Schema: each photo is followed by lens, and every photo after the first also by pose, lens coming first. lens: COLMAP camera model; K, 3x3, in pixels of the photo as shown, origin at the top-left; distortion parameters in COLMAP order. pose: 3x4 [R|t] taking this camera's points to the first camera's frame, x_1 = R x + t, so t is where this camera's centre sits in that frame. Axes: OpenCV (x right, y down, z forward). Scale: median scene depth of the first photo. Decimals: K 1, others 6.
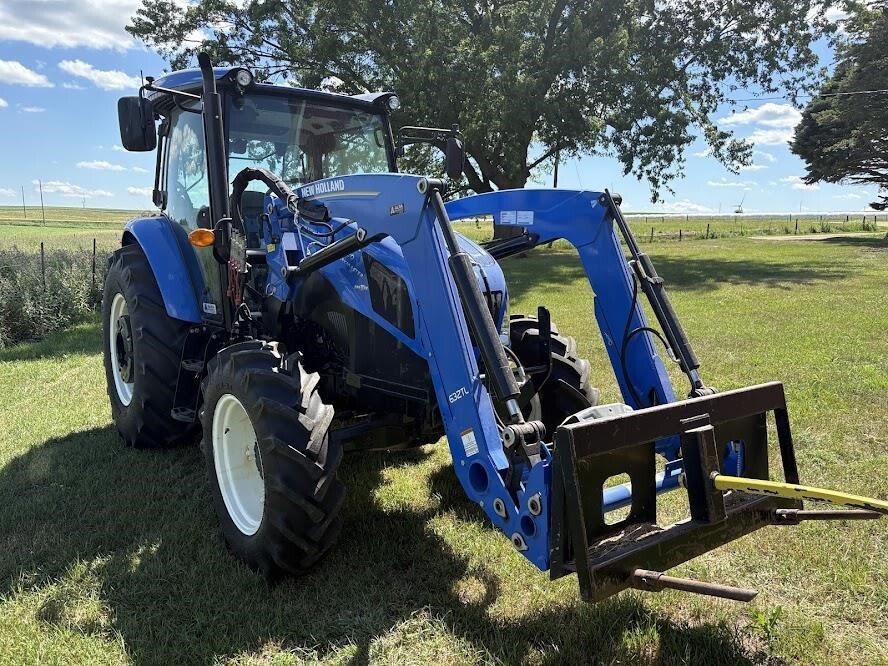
lens RADIAL K [[662.6, 0, 444.0], [0, 662.6, 333.0], [0, 0, 1]] dist [0.042579, -0.024307]
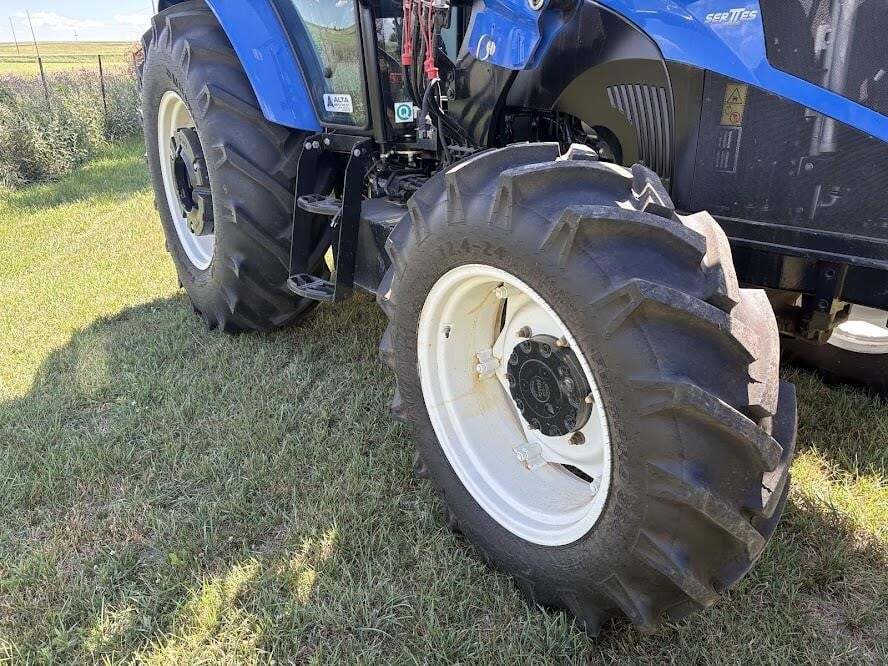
lens RADIAL K [[675.8, 0, 444.0], [0, 675.8, 333.0], [0, 0, 1]] dist [0.040576, -0.037942]
pose [[0.999036, -0.019222, -0.039477, -0.228580], [0.028040, 0.971170, 0.236733, 0.018504], [0.033788, -0.237612, 0.970772, 0.367283]]
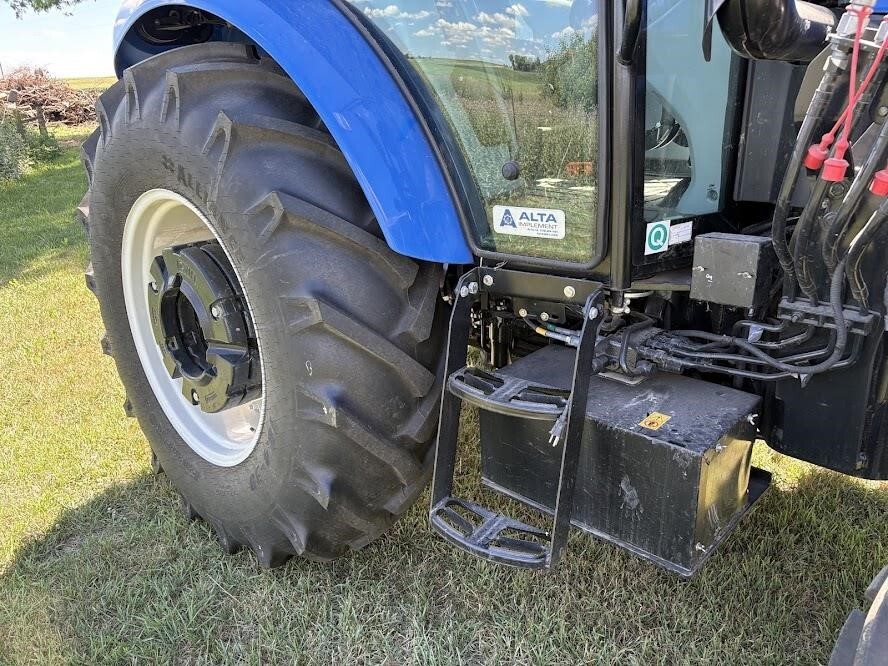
lens RADIAL K [[662.6, 0, 444.0], [0, 662.6, 333.0], [0, 0, 1]] dist [0.042579, -0.024307]
pose [[0.984132, -0.089299, 0.153328, -0.426015], [0.058009, 0.978566, 0.197593, -0.048077], [-0.167686, -0.185563, 0.968219, 0.639932]]
